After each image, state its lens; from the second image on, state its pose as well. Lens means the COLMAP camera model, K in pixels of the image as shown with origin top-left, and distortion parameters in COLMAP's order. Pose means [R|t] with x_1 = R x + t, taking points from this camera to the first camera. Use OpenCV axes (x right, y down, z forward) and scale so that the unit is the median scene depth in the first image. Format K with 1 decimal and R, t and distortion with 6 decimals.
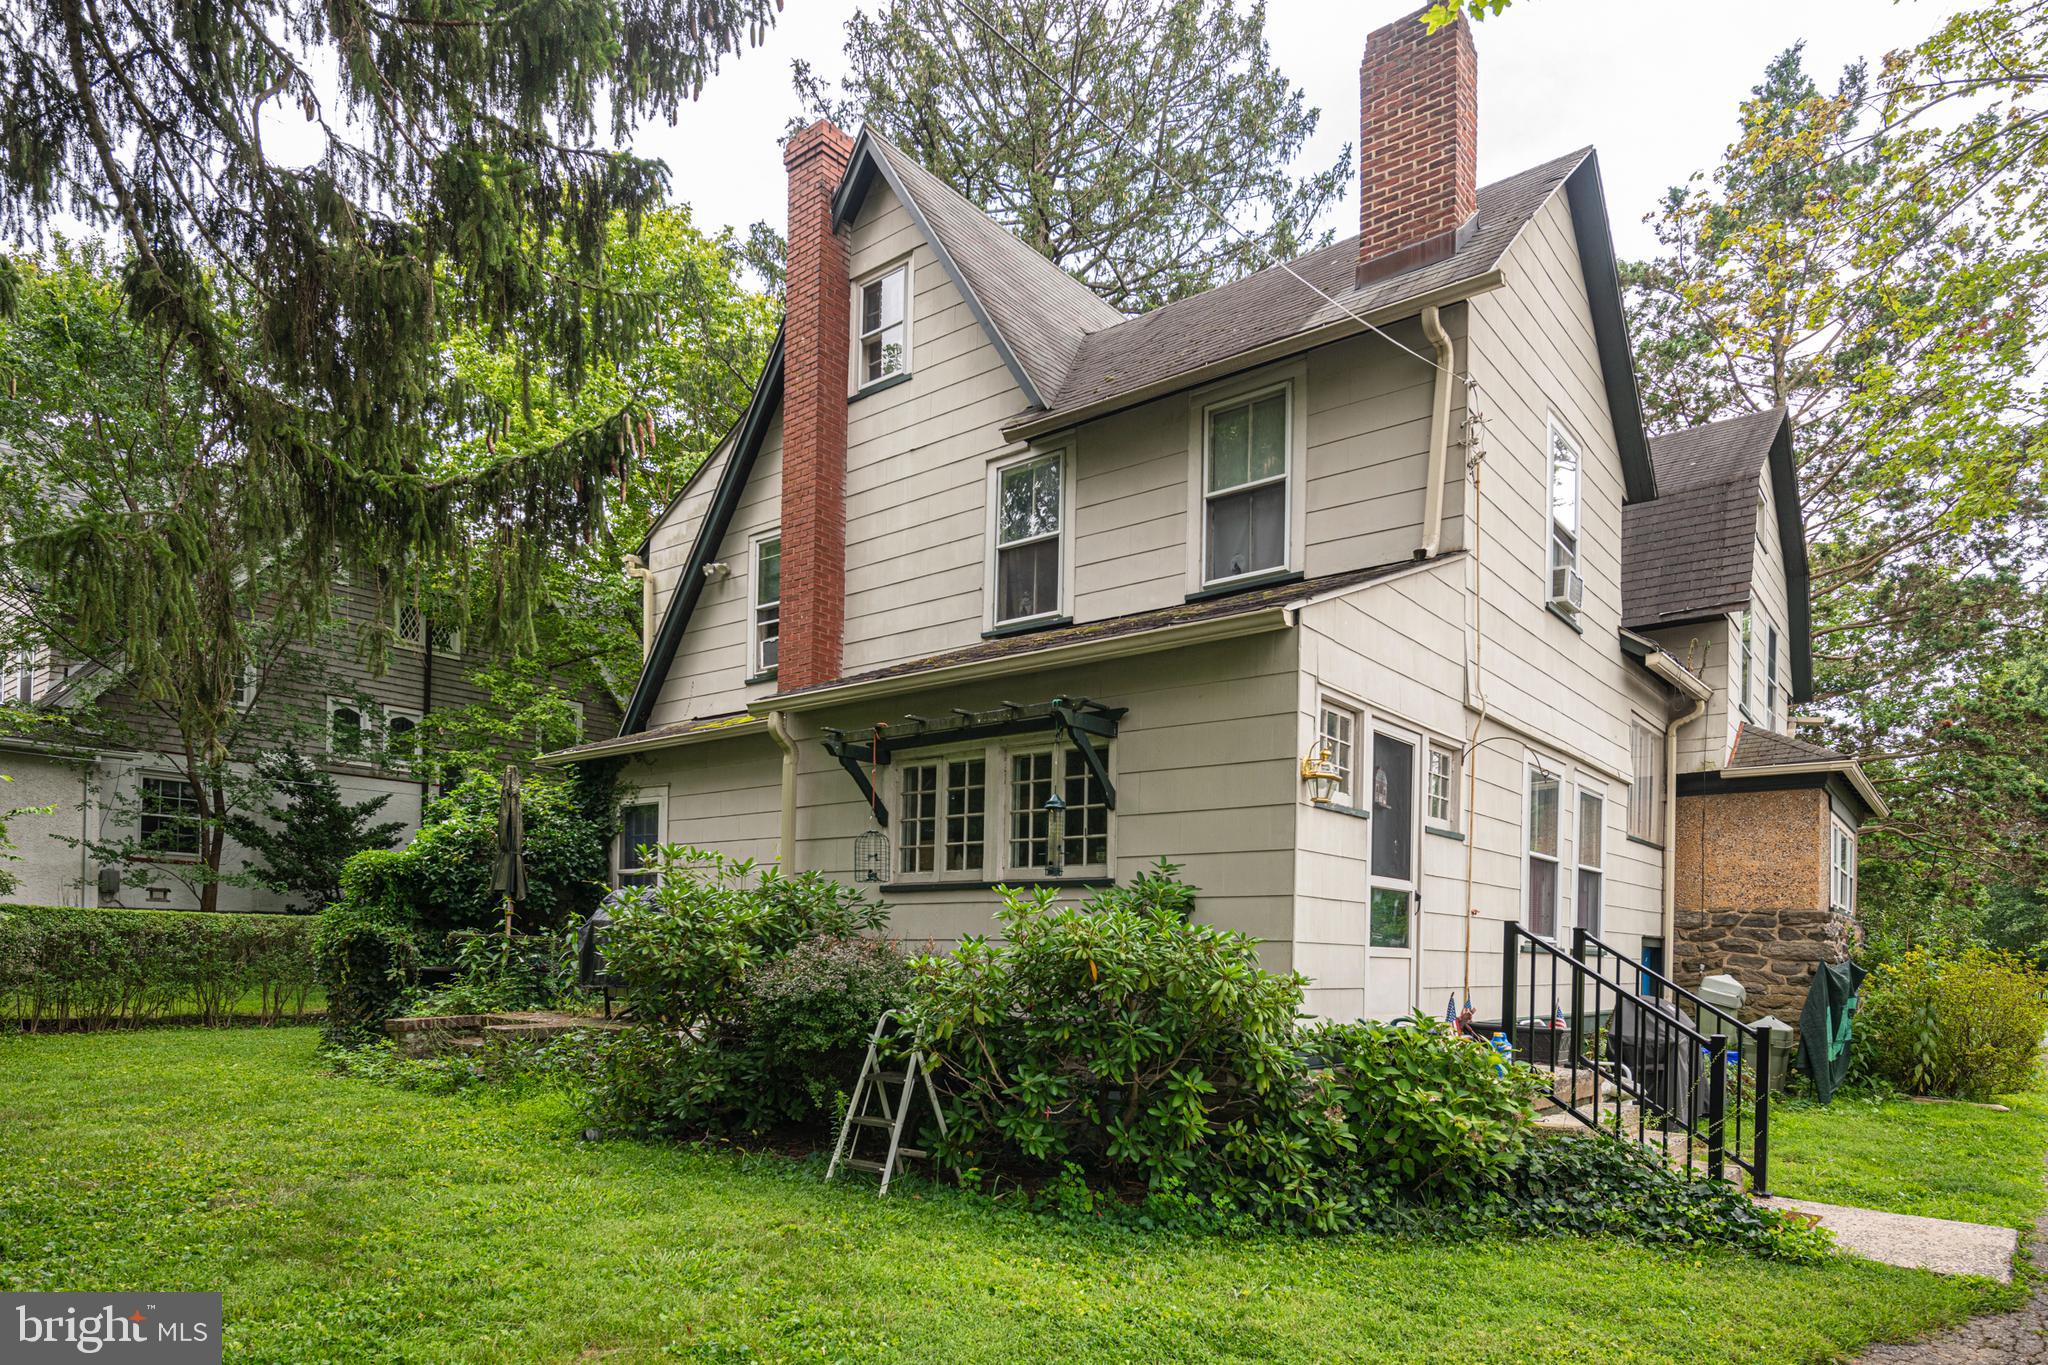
lens RADIAL K [[1186.6, 0, 981.2], [0, 1186.6, 947.9], [0, 0, 1]] dist [0.002982, 0.001566]
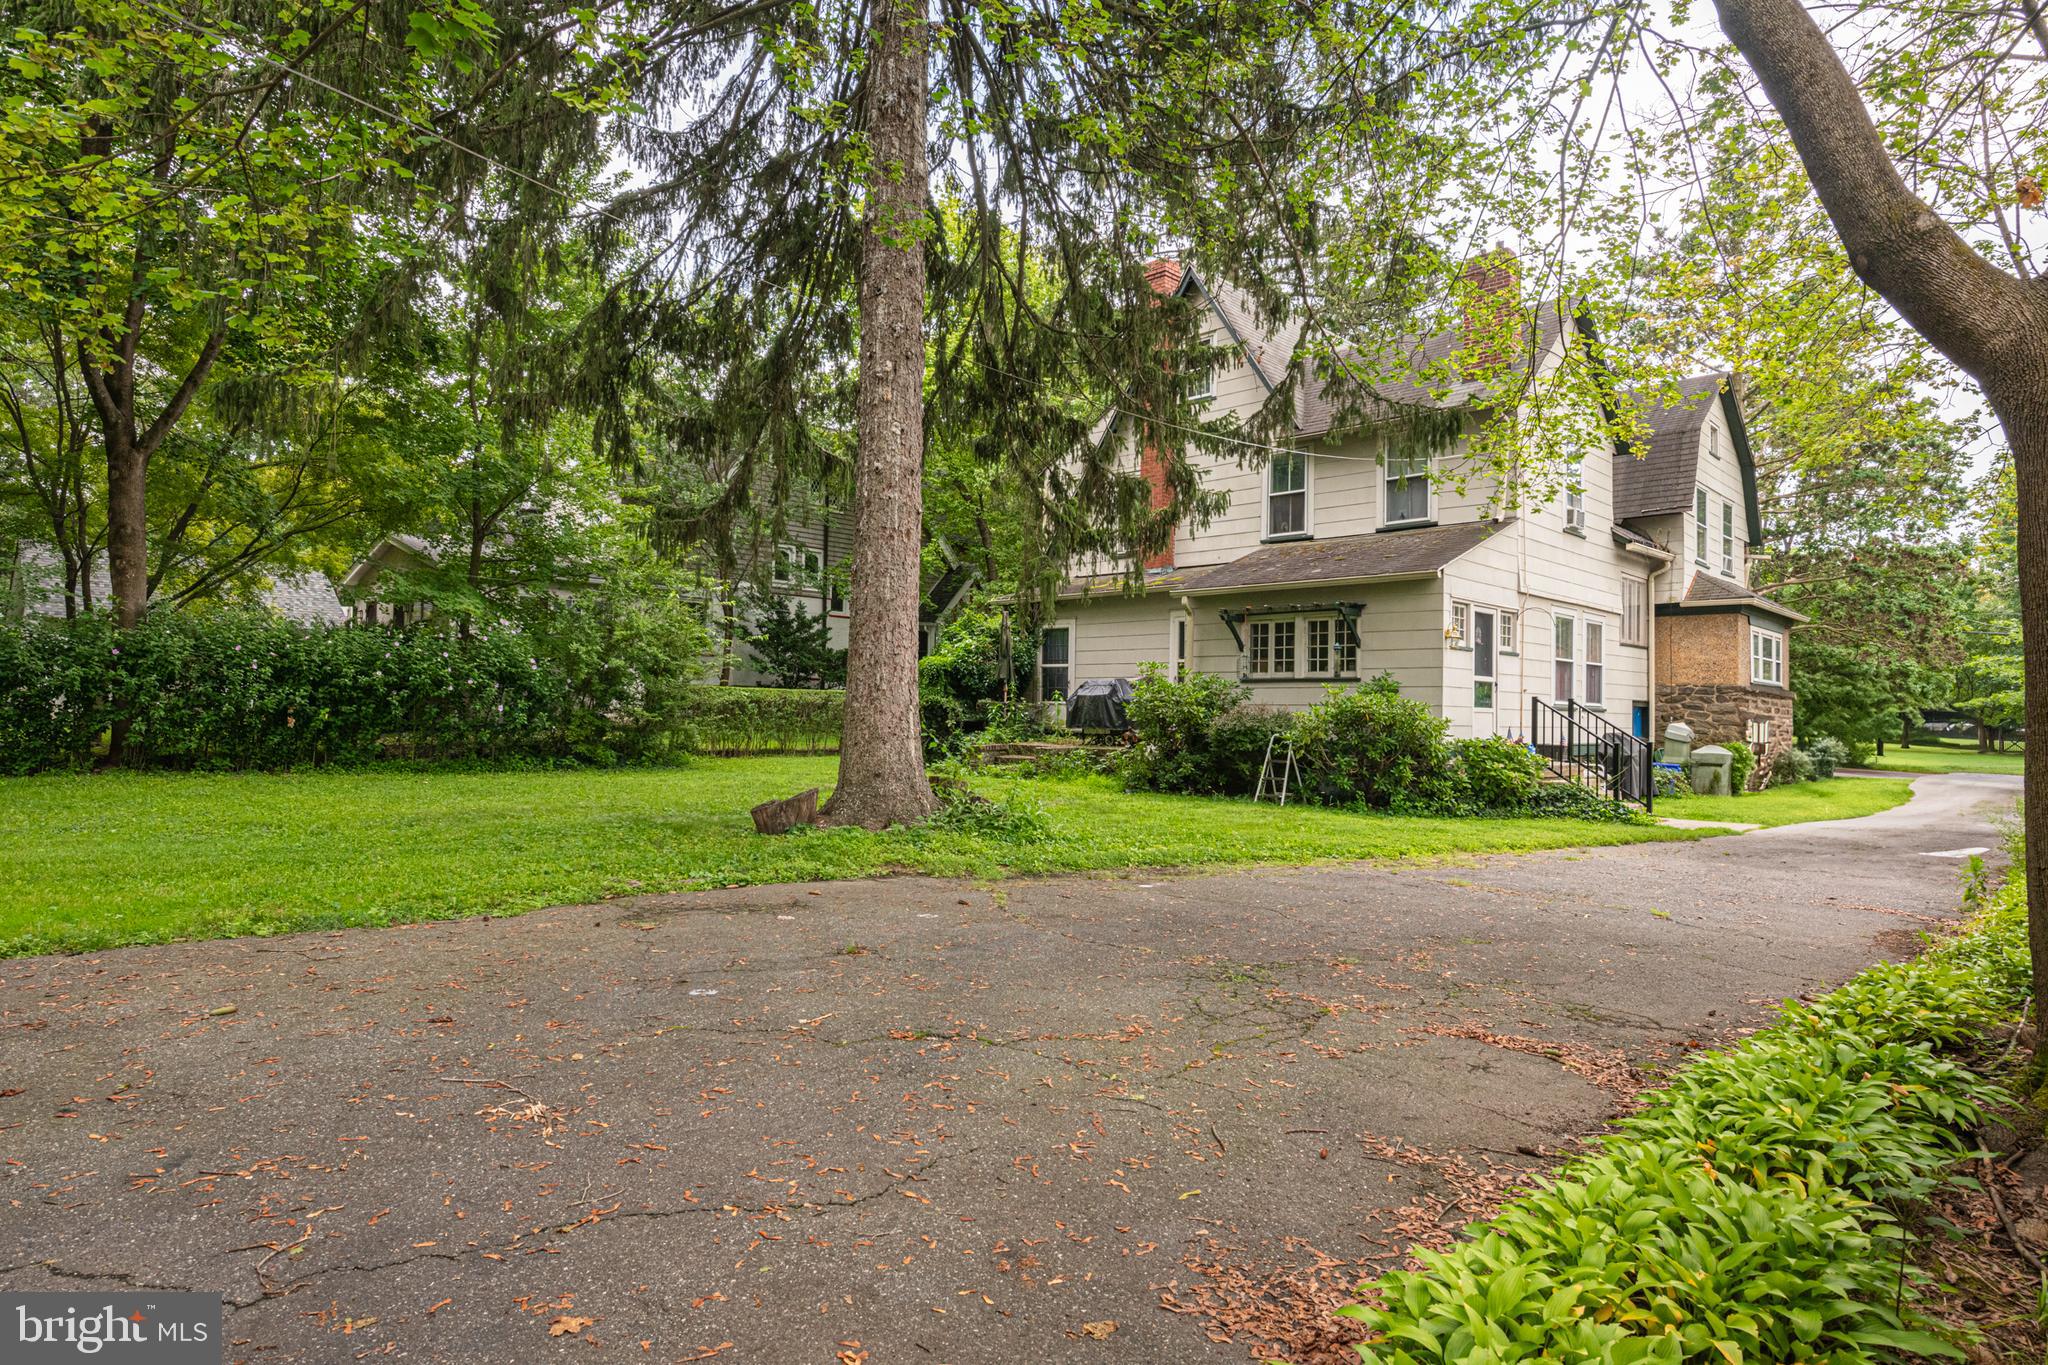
lens RADIAL K [[1186.6, 0, 1034.6], [0, 1186.6, 674.6], [0, 0, 1]] dist [0.002982, 0.001566]
pose [[0.999515, -0.003402, -0.030968, -0.393253], [0.002510, 0.999583, -0.028770, -0.000703], [0.031053, 0.028678, 0.999106, -1.150908]]
